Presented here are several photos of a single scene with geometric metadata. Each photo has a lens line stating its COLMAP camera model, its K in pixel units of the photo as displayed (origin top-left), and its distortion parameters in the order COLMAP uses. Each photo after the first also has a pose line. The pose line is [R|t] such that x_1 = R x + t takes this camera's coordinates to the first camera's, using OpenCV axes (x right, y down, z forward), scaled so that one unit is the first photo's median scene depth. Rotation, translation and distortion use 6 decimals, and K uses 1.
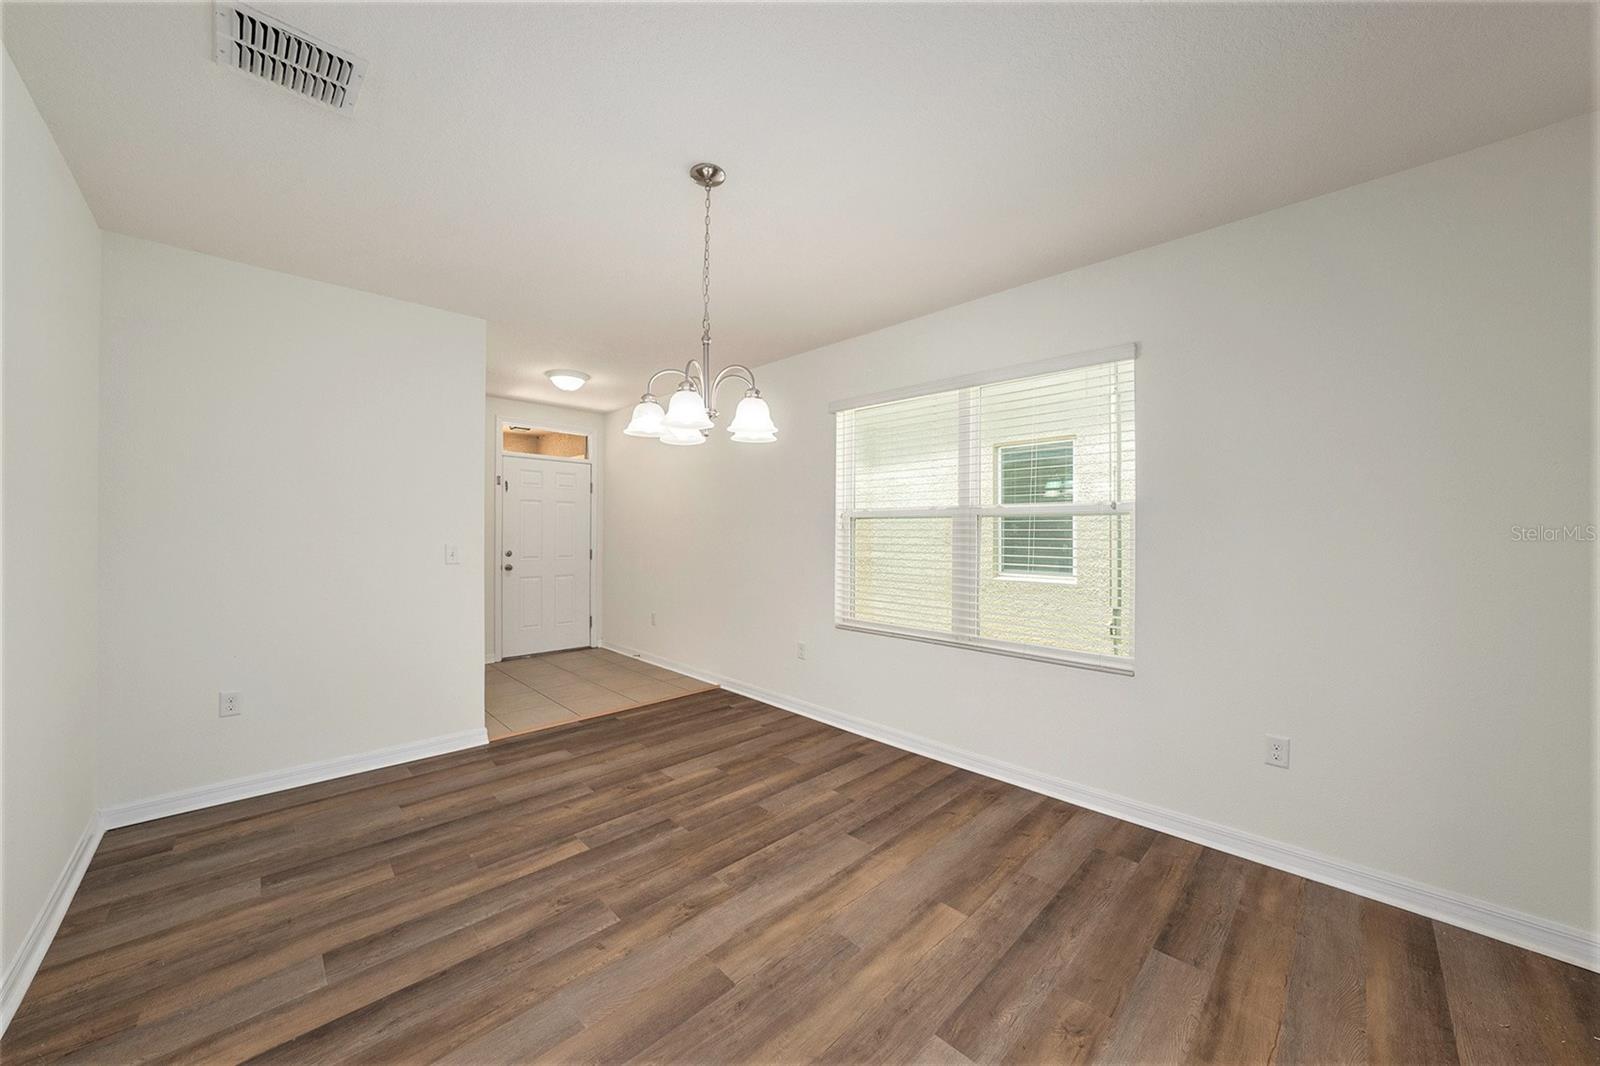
lens RADIAL K [[557.7, 0, 813.4], [0, 557.7, 526.7], [0, 0, 1]] dist [-0.024534, 0.004355]
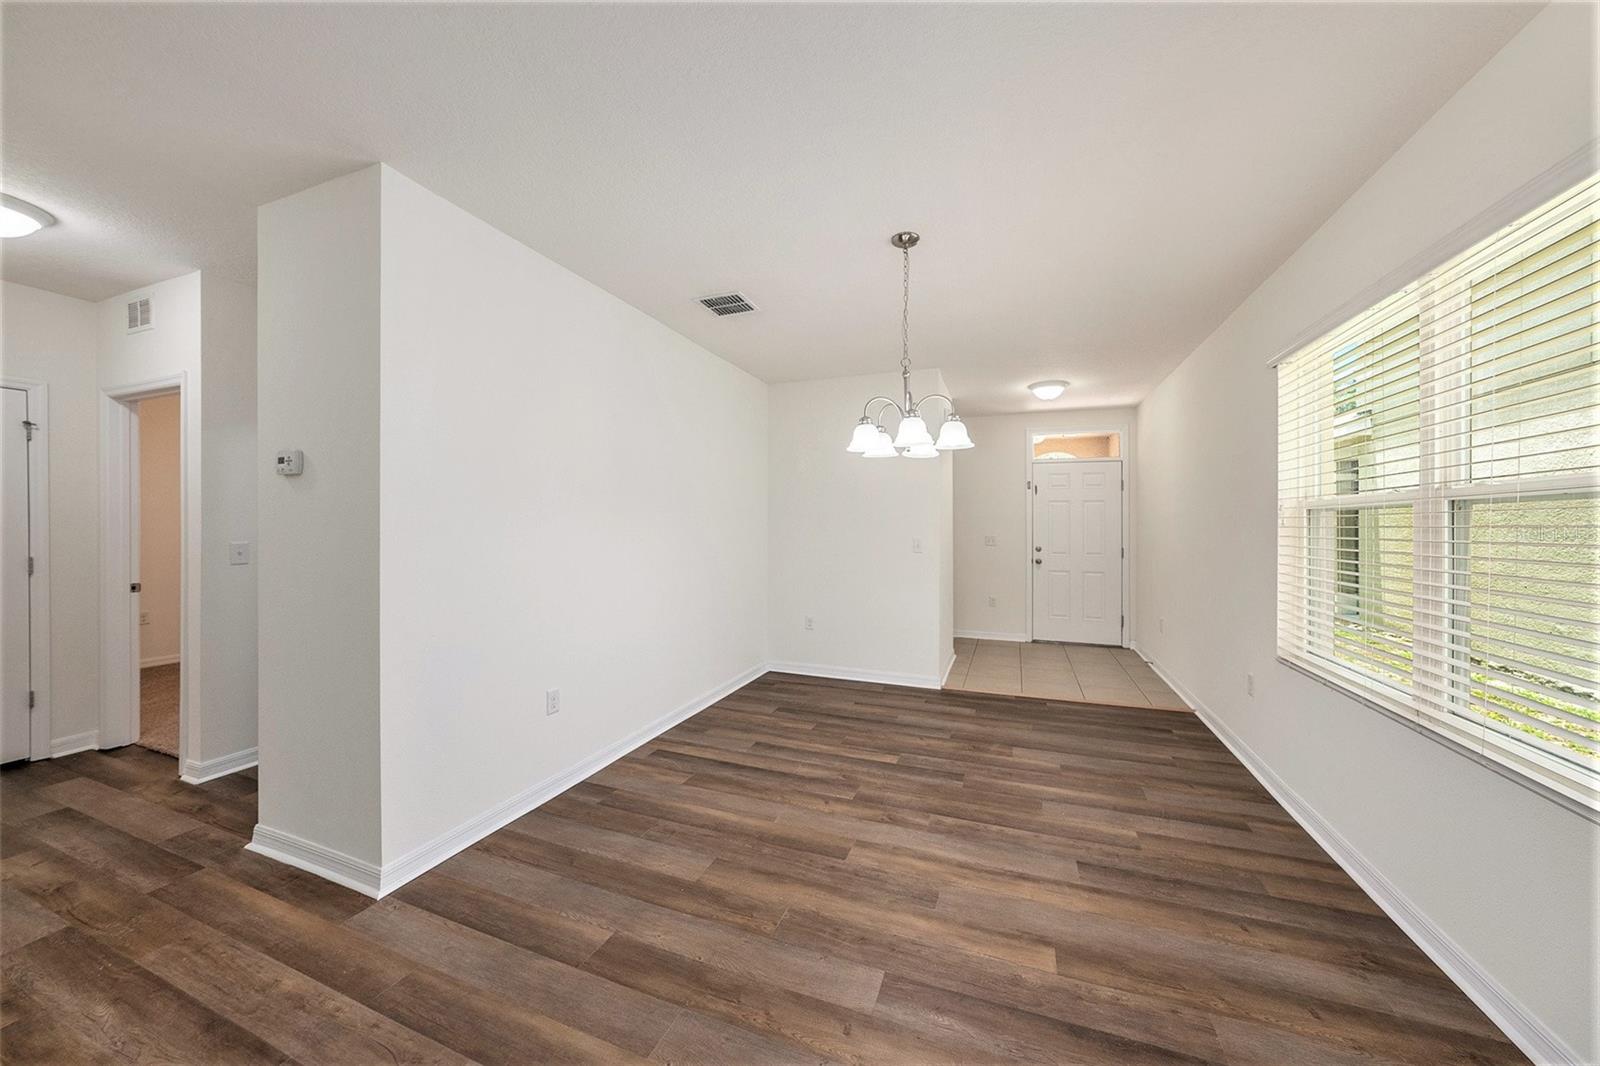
lens RADIAL K [[557.7, 0, 808.9], [0, 557.7, 534.9], [0, 0, 1]] dist [-0.024534, 0.004355]
pose [[0.417646, 0.008363, -0.908571, 0.659598], [0.006408, 0.999906, 0.012149, 0.006234], [0.908587, -0.010896, 0.417553, 0.219669]]
